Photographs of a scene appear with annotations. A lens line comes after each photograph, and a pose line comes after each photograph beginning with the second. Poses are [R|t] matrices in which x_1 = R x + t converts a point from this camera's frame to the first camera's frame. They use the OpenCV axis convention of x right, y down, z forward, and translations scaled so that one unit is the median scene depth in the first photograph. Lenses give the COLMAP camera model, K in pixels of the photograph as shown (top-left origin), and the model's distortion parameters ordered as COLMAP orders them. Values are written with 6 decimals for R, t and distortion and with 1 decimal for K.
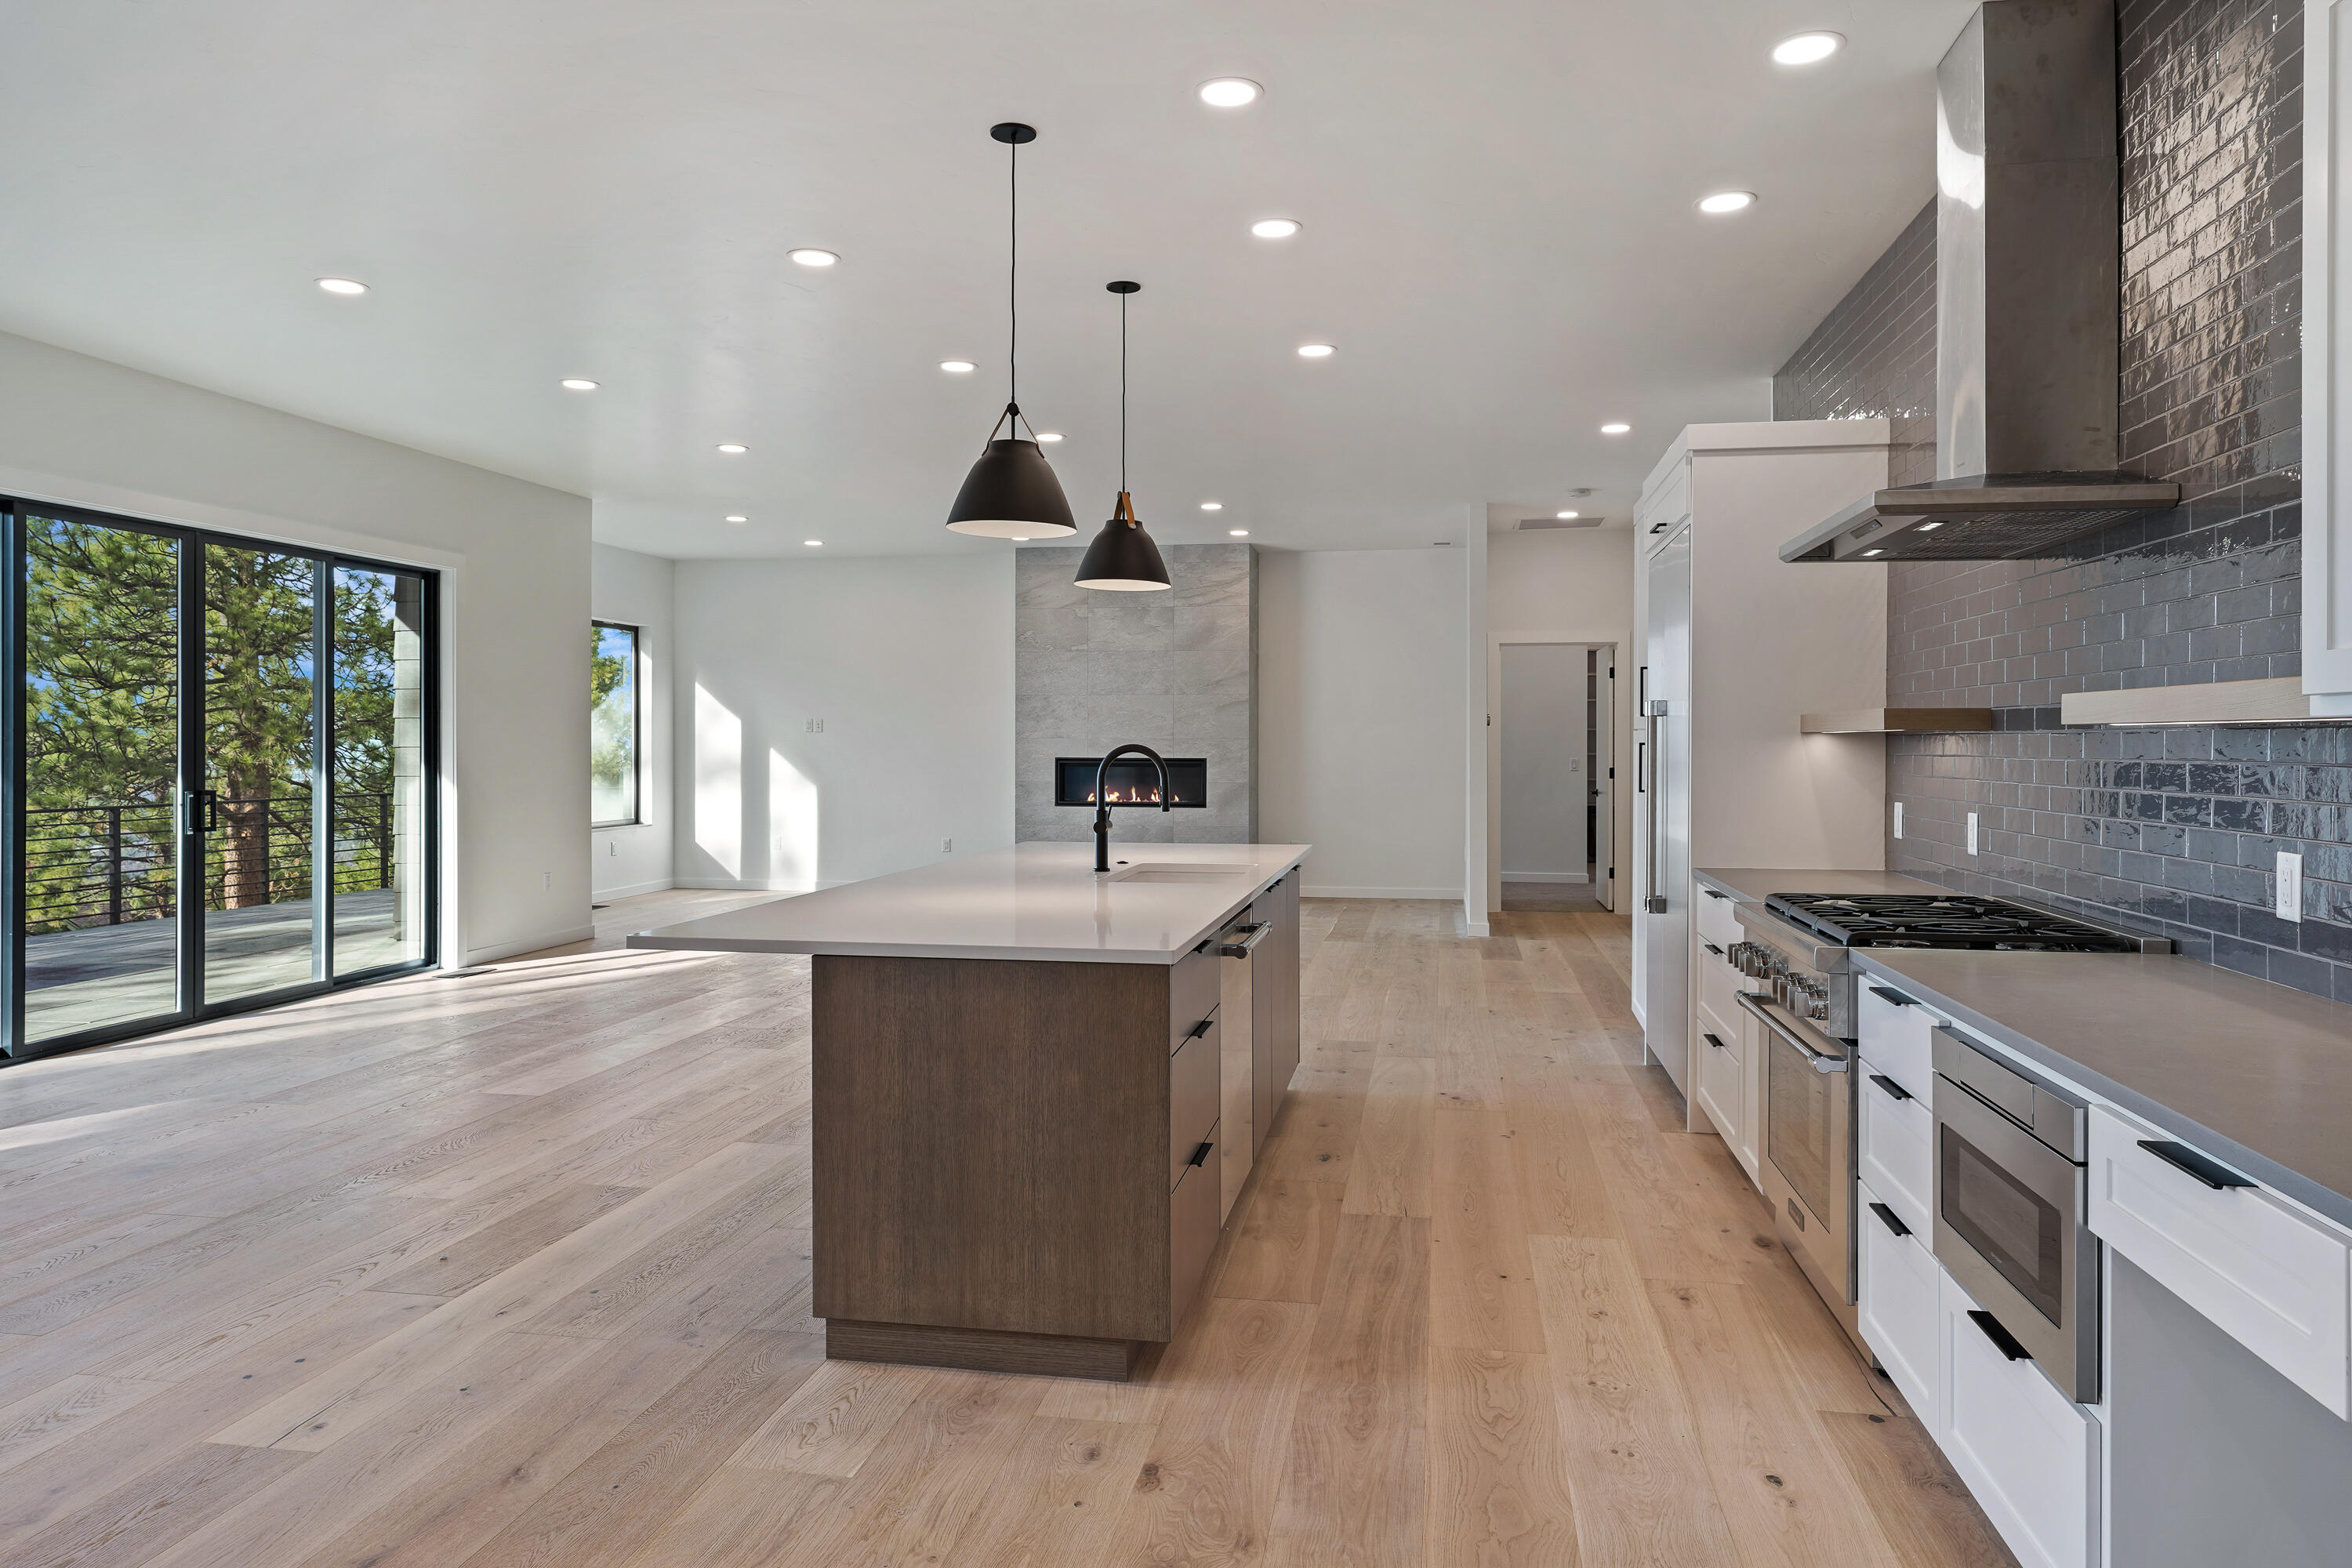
lens RADIAL K [[1461.0, 0, 1150.8], [0, 1461.0, 737.0], [0, 0, 1]] dist [-0.006140, 0.000216]
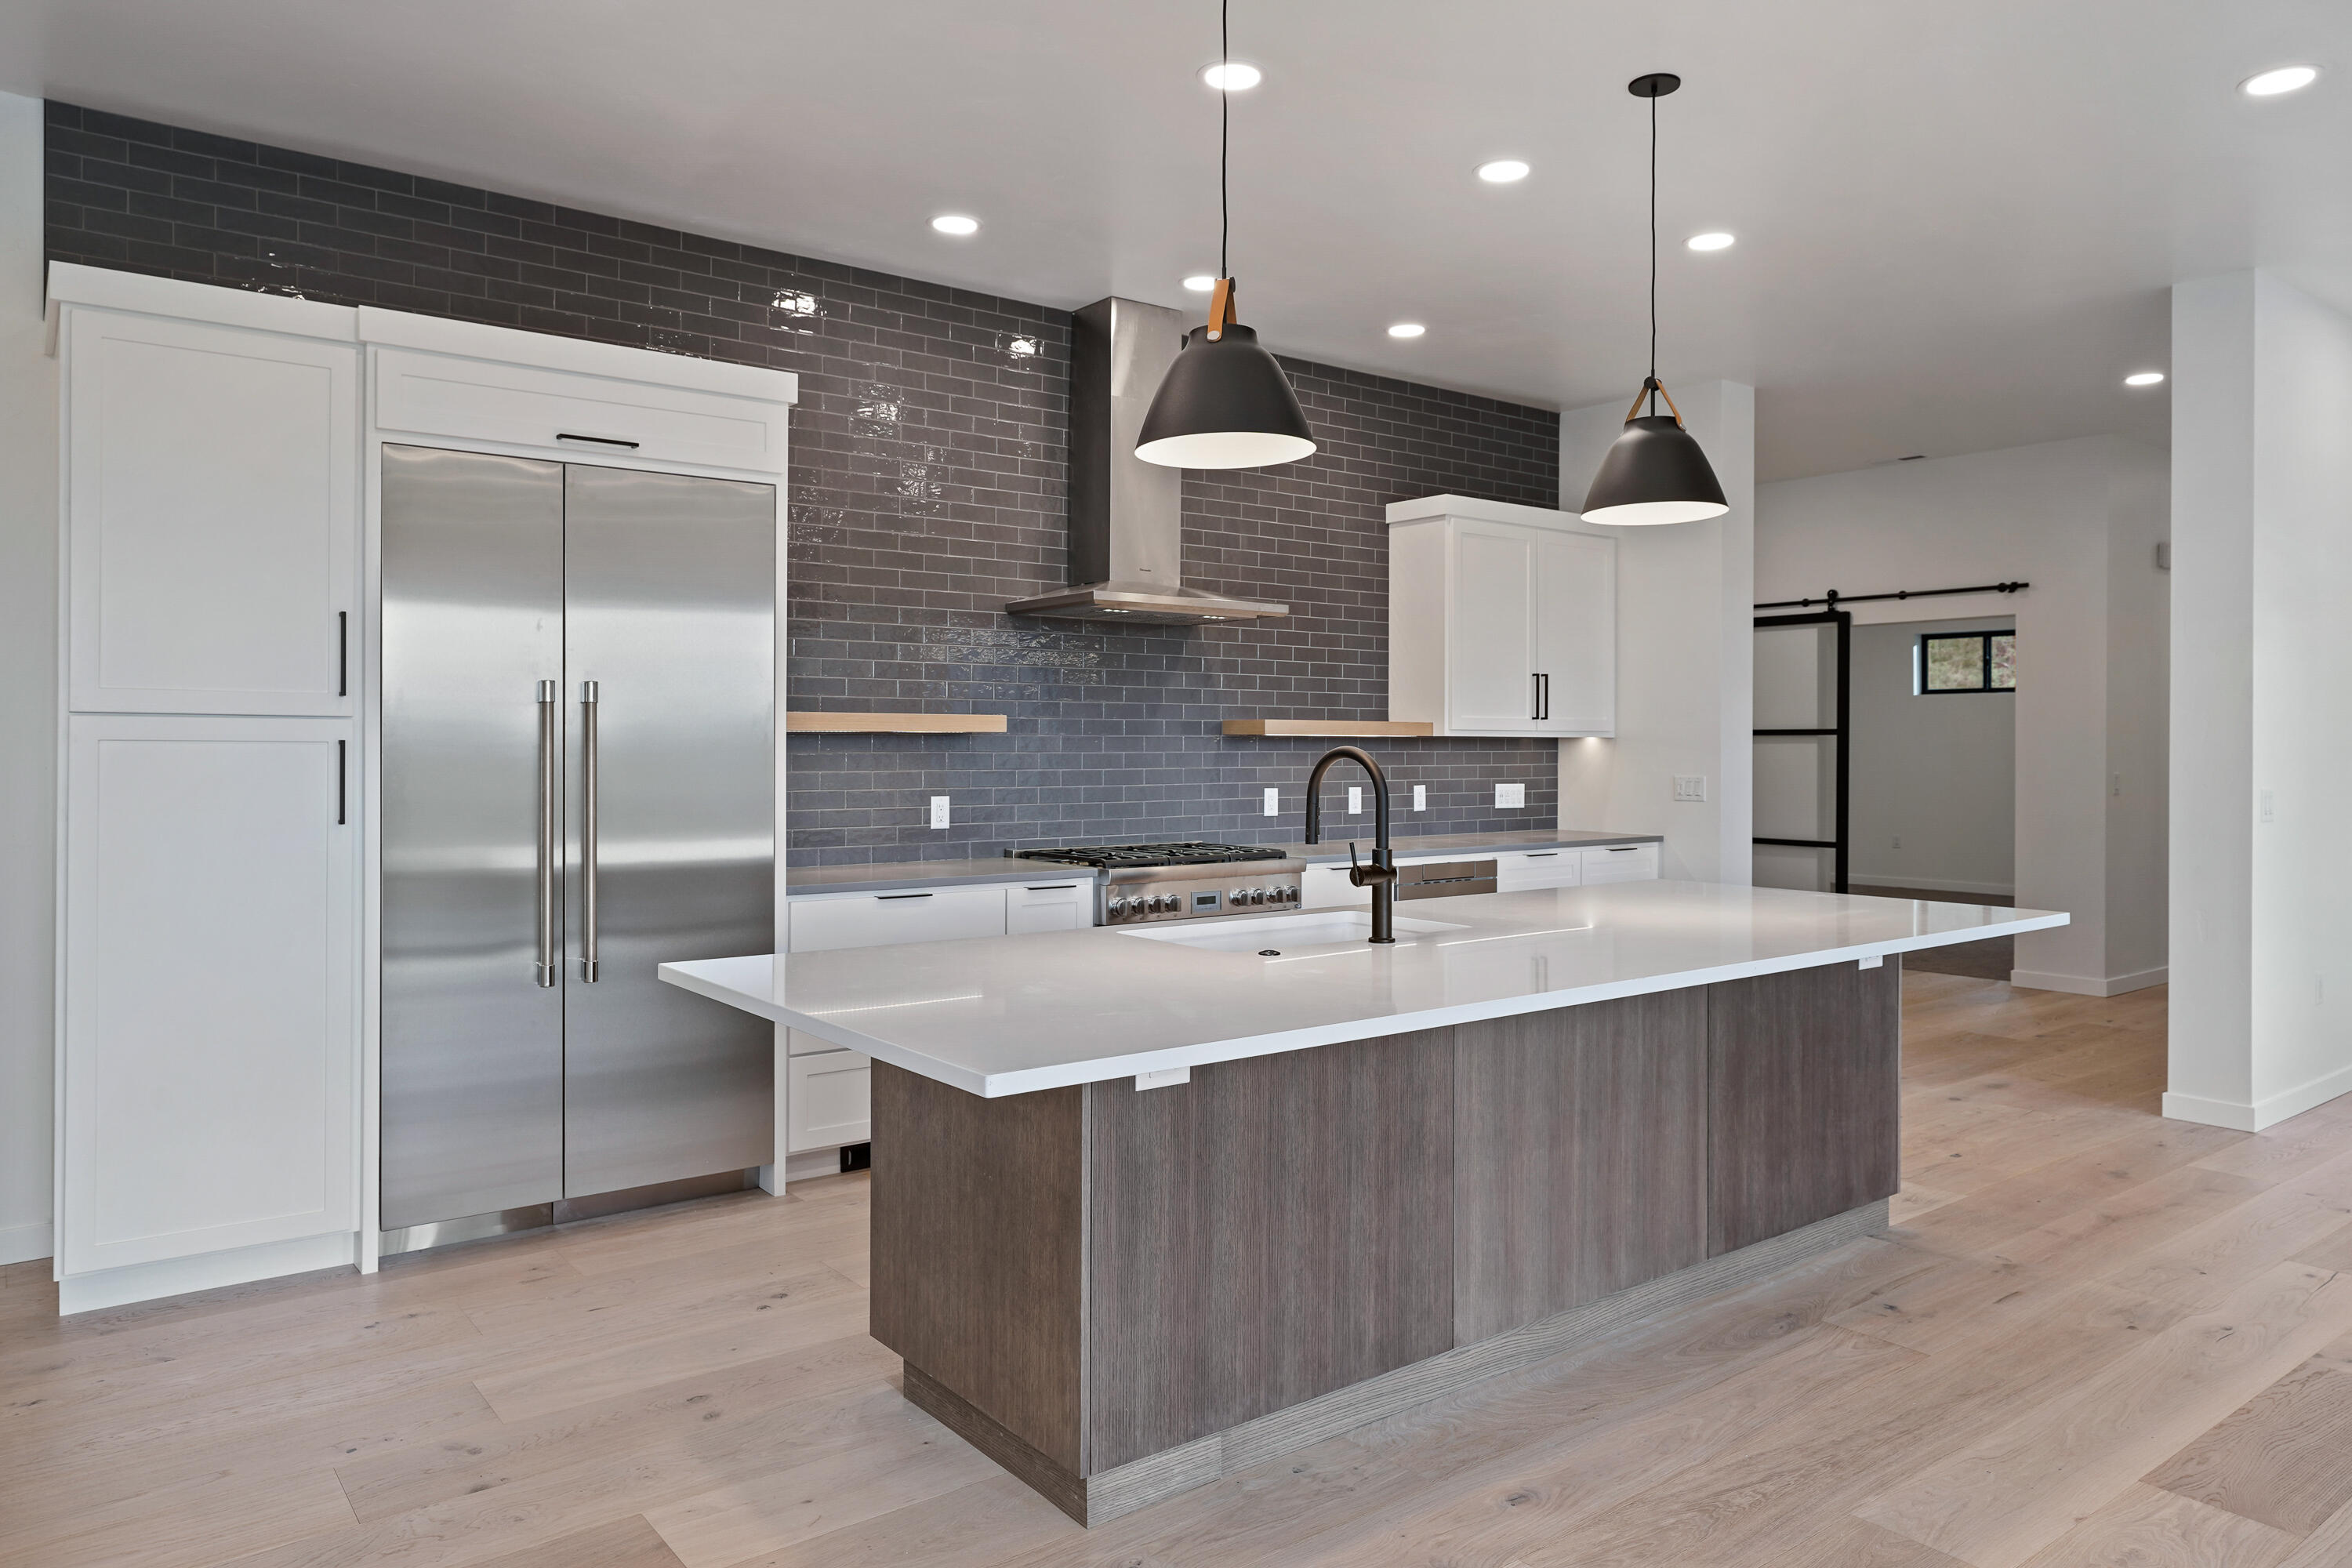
lens RADIAL K [[1543.3, 0, 1183.8], [0, 1543.3, 743.0], [0, 0, 1]] dist [0.005438, -0.009264]
pose [[-0.753051, -0.003148, 0.657954, -0.164391], [-0.007285, 0.999967, -0.003554, 0.002319], [-0.657921, -0.007470, -0.753050, 0.618220]]
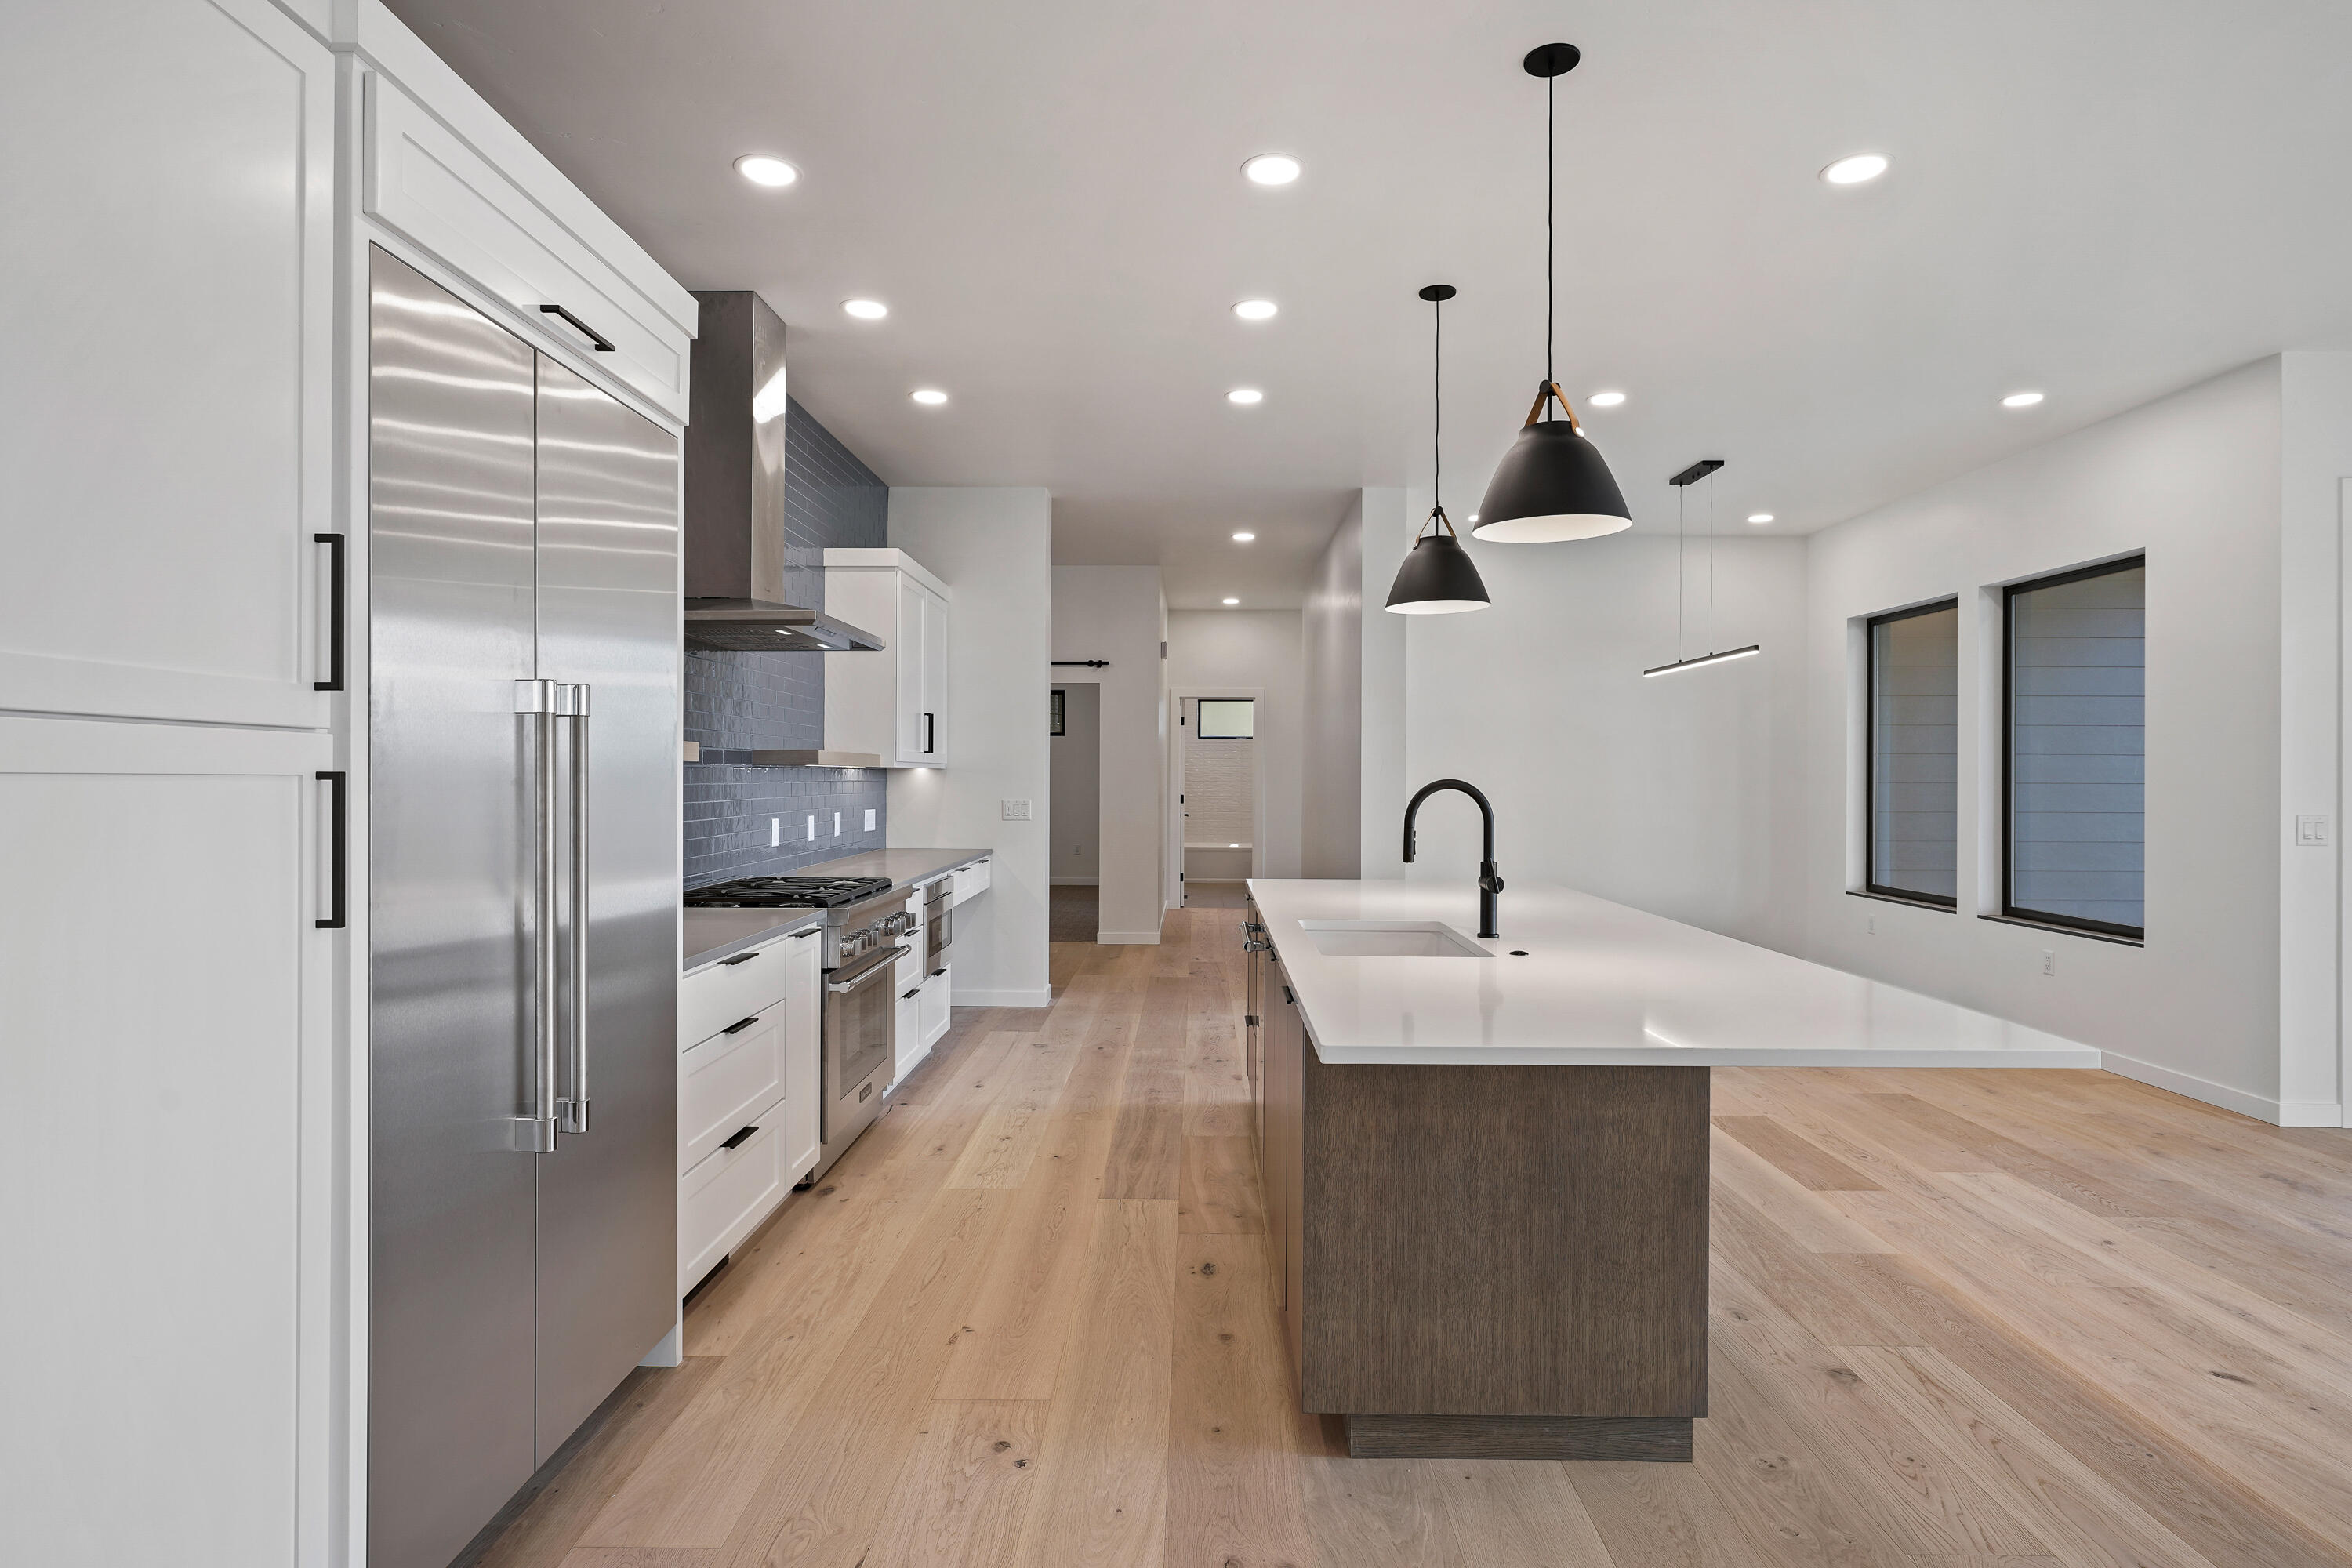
lens RADIAL K [[1245.7, 0, 1179.2], [0, 1245.7, 769.7], [0, 0, 1]] dist [-0.005574, 0.002076]
pose [[-0.983429, -0.005388, -0.181212, 0.100978], [-0.003653, 0.999944, -0.009907, 0.002818], [0.181255, -0.009081, -0.983394, 0.645154]]
